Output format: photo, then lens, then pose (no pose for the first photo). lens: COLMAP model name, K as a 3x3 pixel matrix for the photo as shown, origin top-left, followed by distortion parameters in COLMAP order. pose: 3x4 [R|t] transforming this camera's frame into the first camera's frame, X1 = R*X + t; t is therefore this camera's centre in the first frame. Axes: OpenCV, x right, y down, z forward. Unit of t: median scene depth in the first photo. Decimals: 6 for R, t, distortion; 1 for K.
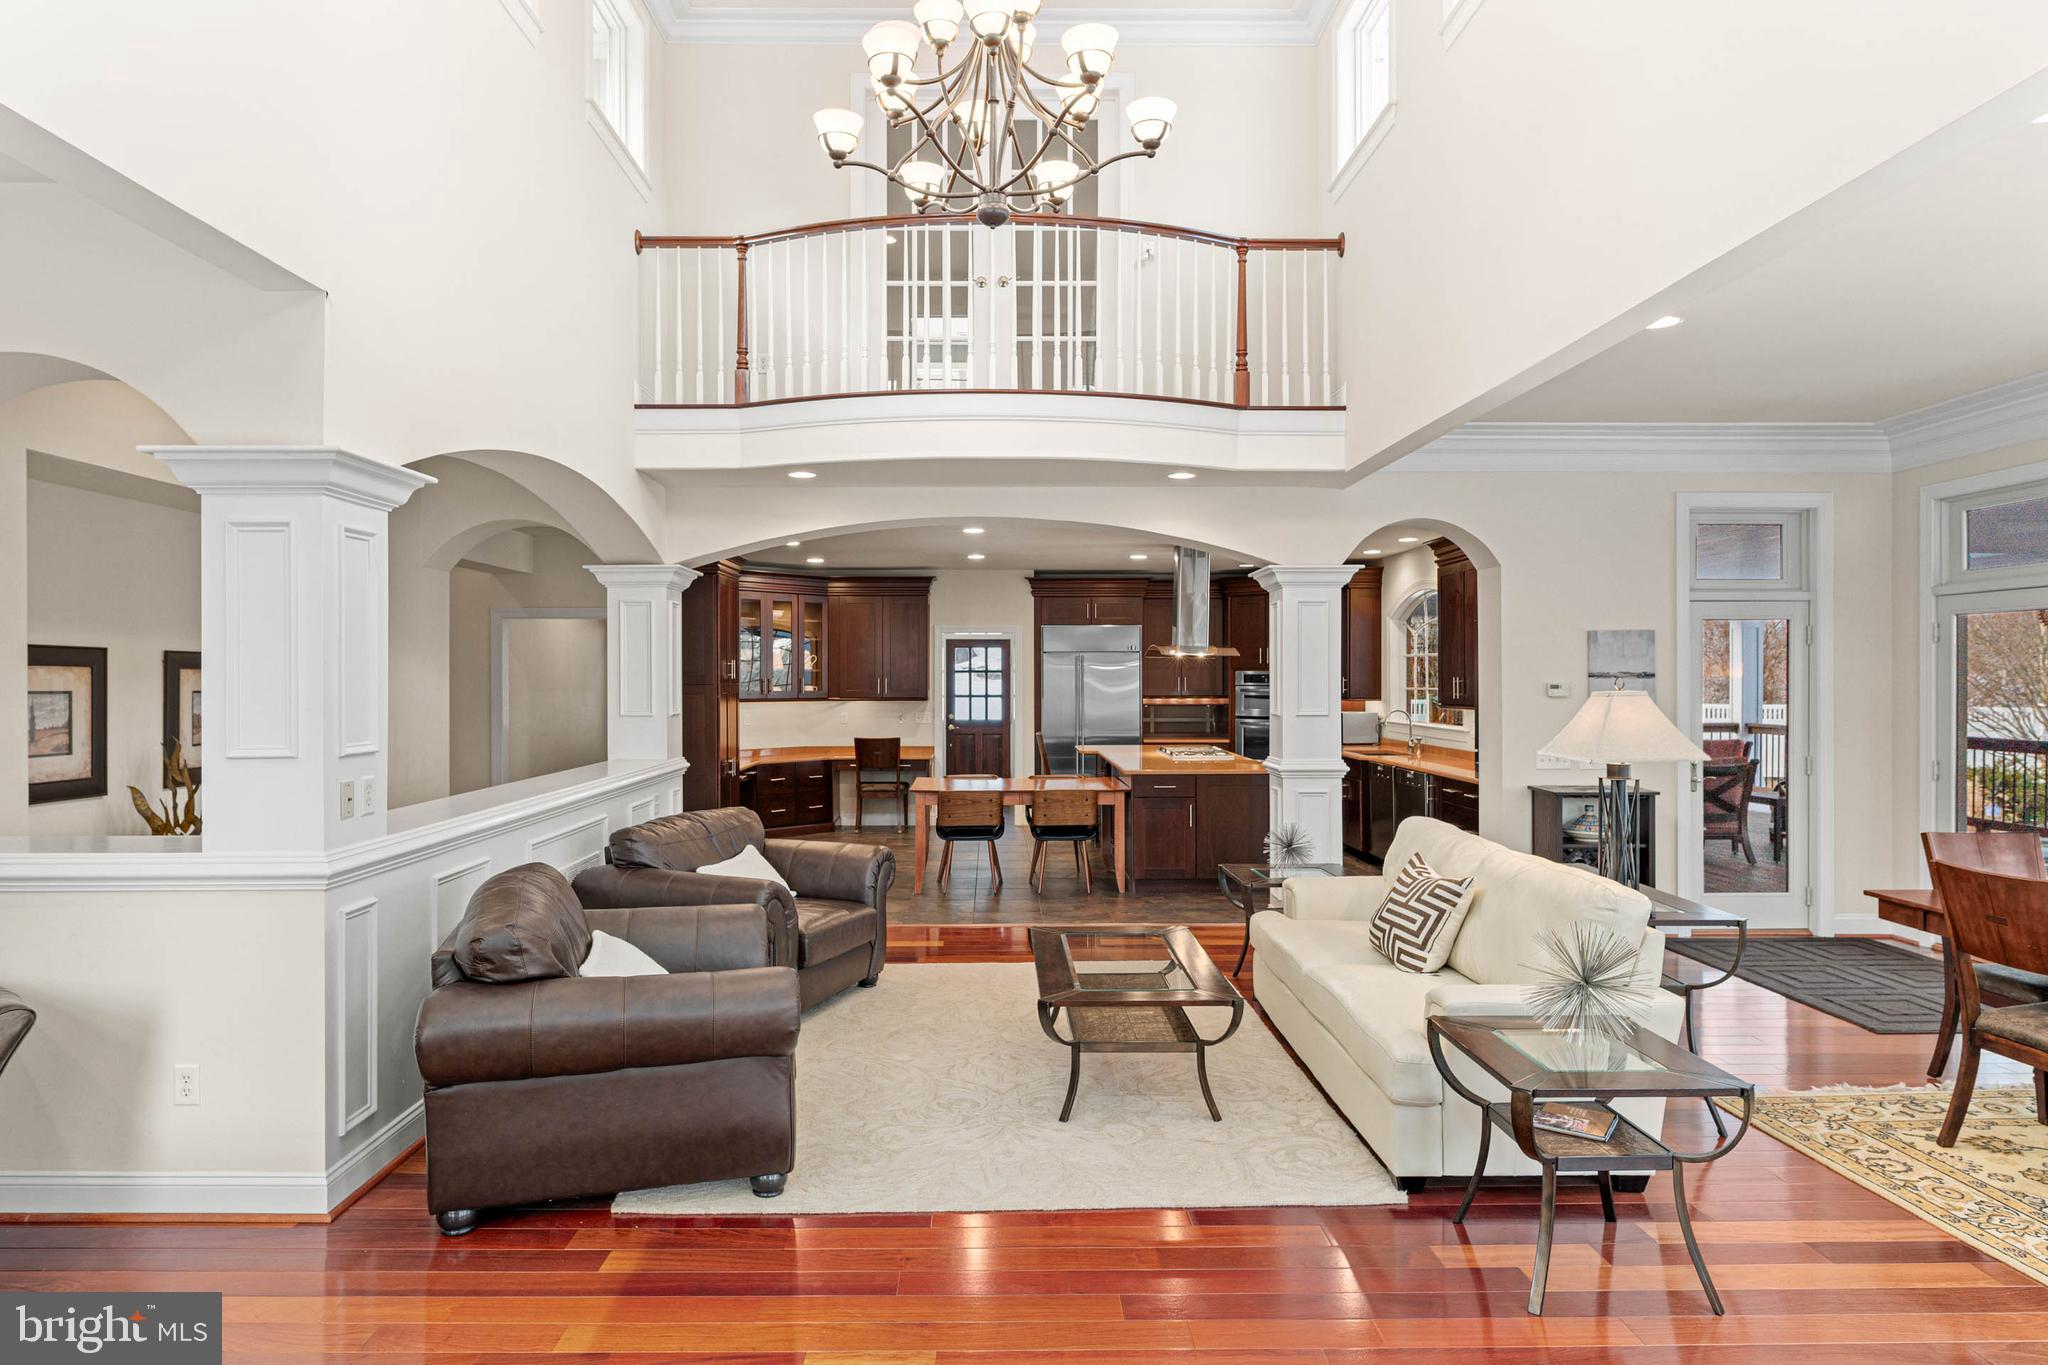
lens RADIAL K [[1194.7, 0, 1017.3], [0, 1194.7, 685.1], [0, 0, 1]] dist [0.003236, -0.002444]
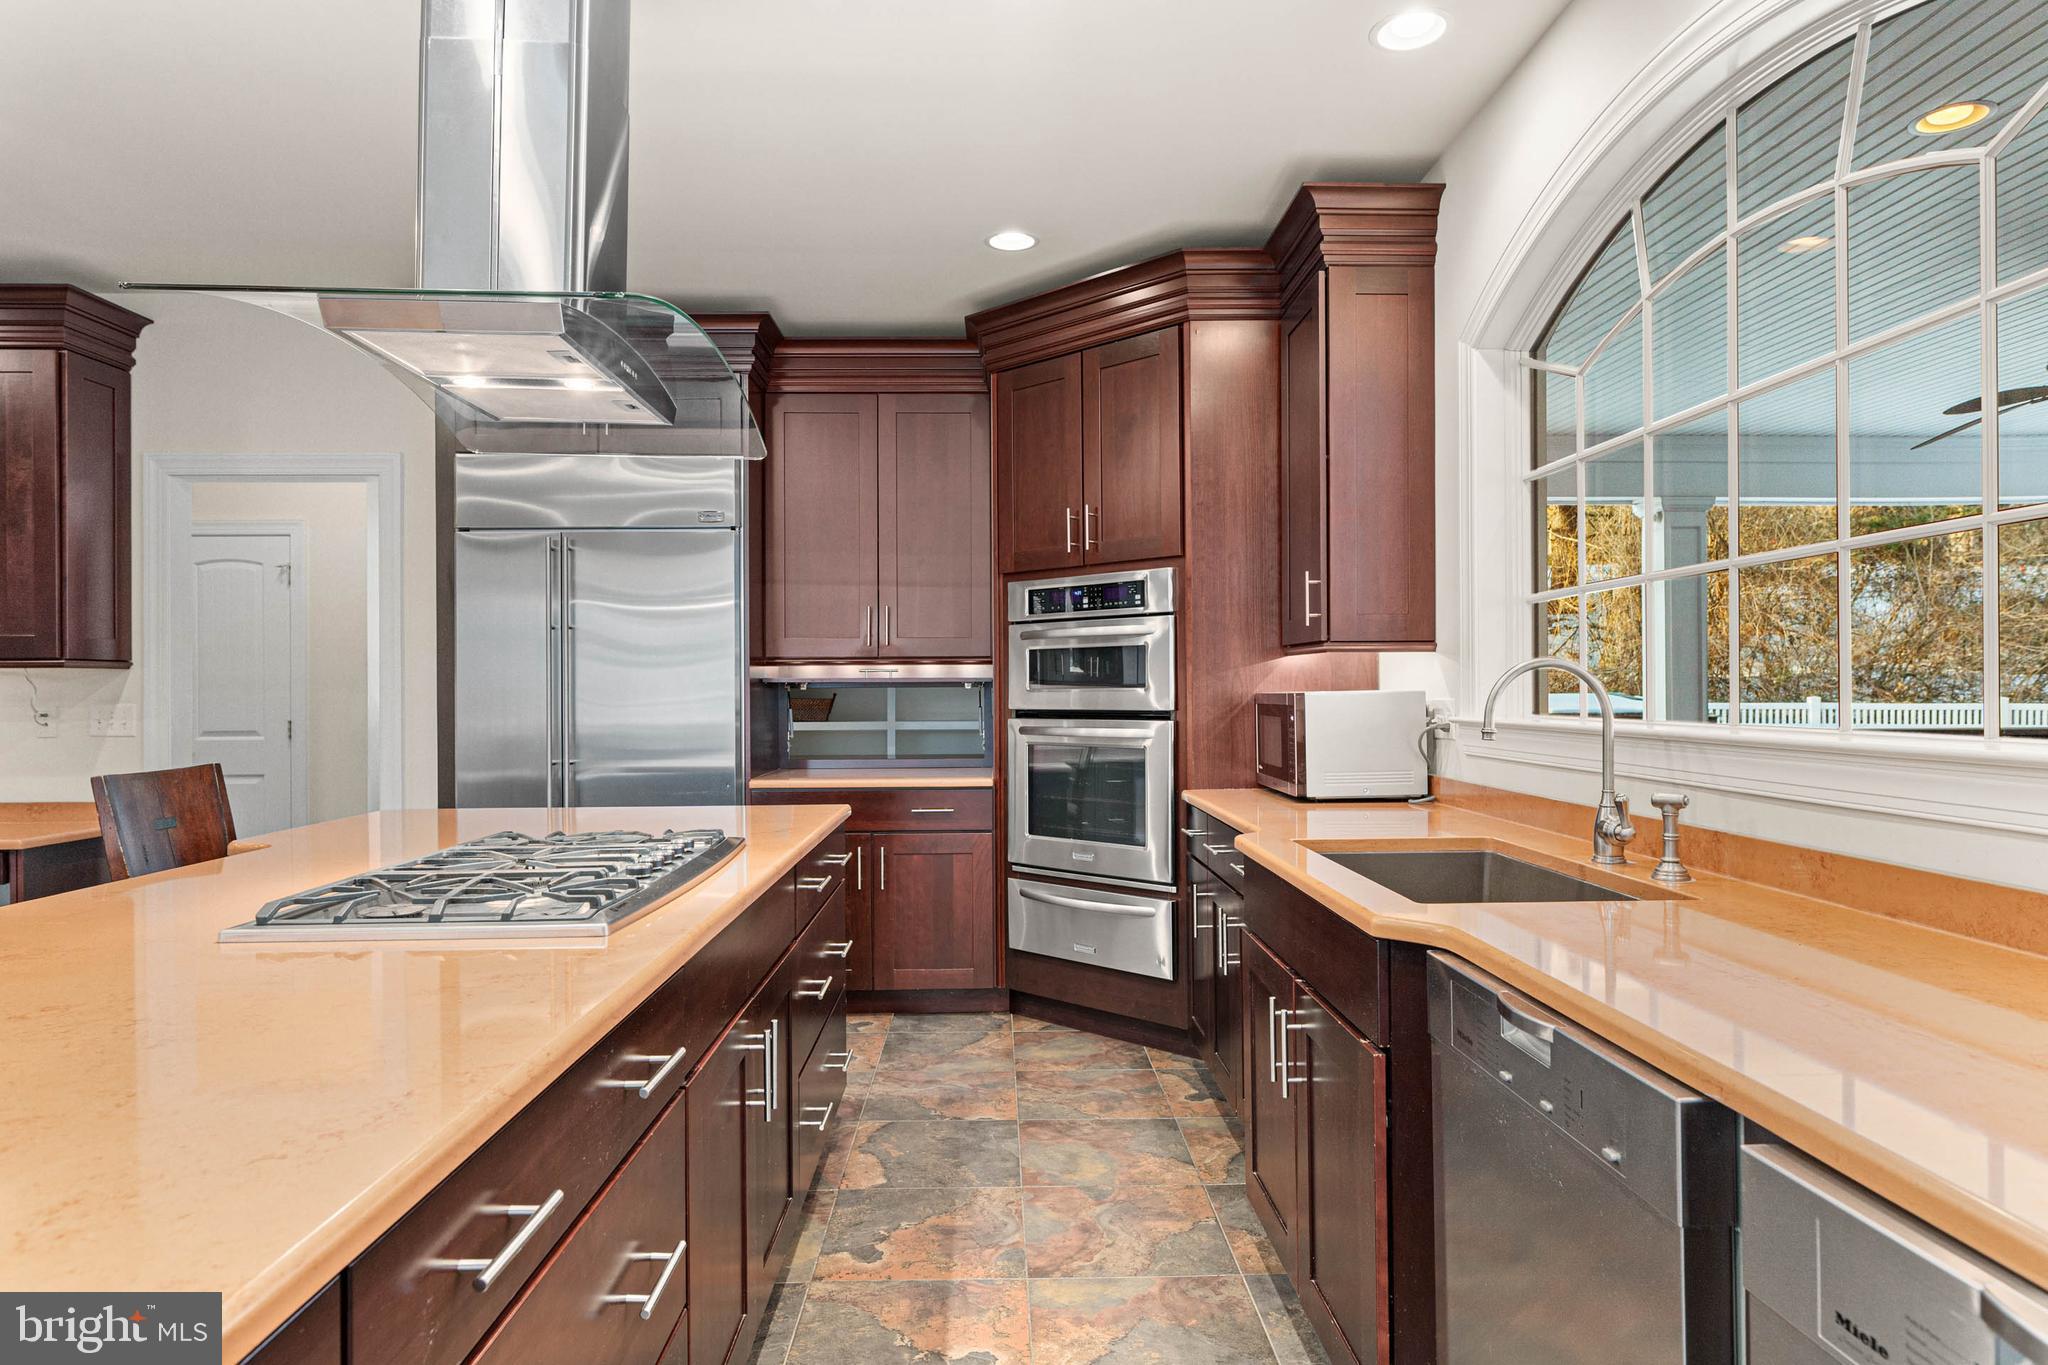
lens RADIAL K [[1194.7, 0, 1028.4], [0, 1194.7, 686.8], [0, 0, 1]] dist [0.003236, -0.002444]
pose [[0.999953, -0.004697, 0.008436, 0.194840], [0.004784, 0.999936, -0.010242, 0.023984], [-0.008388, 0.010282, 0.999912, 0.682918]]
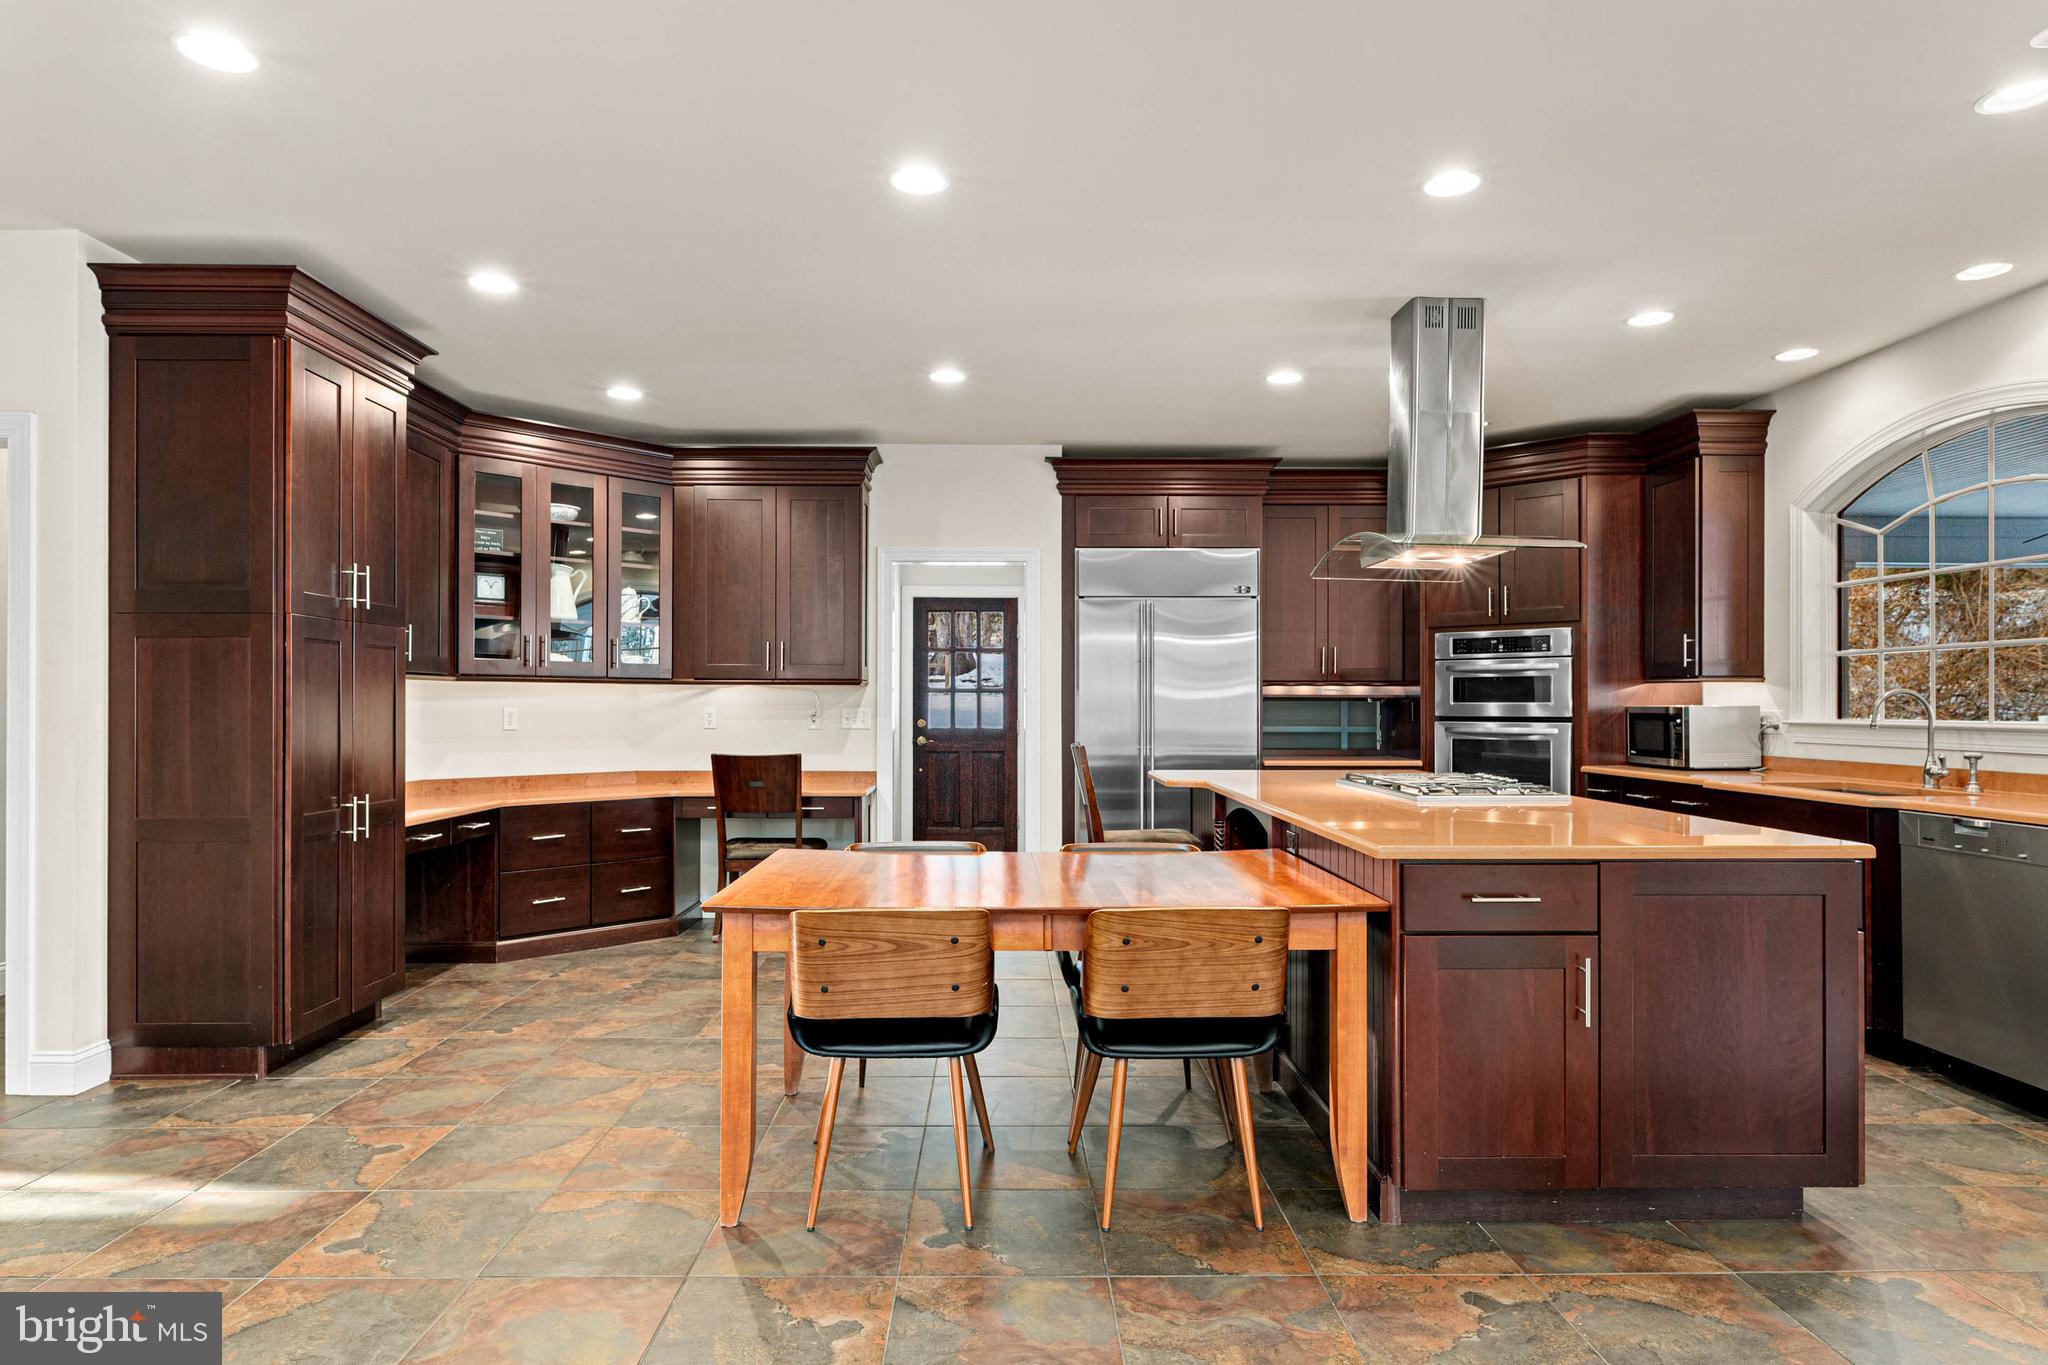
lens RADIAL K [[1194.7, 0, 1022.8], [0, 1194.7, 695.9], [0, 0, 1]] dist [0.003236, -0.002444]
pose [[0.999997, 0.001638, -0.001694, -0.002529], [-0.001659, 0.999924, -0.012217, 0.025013], [0.001674, 0.012220, 0.999924, 0.484614]]
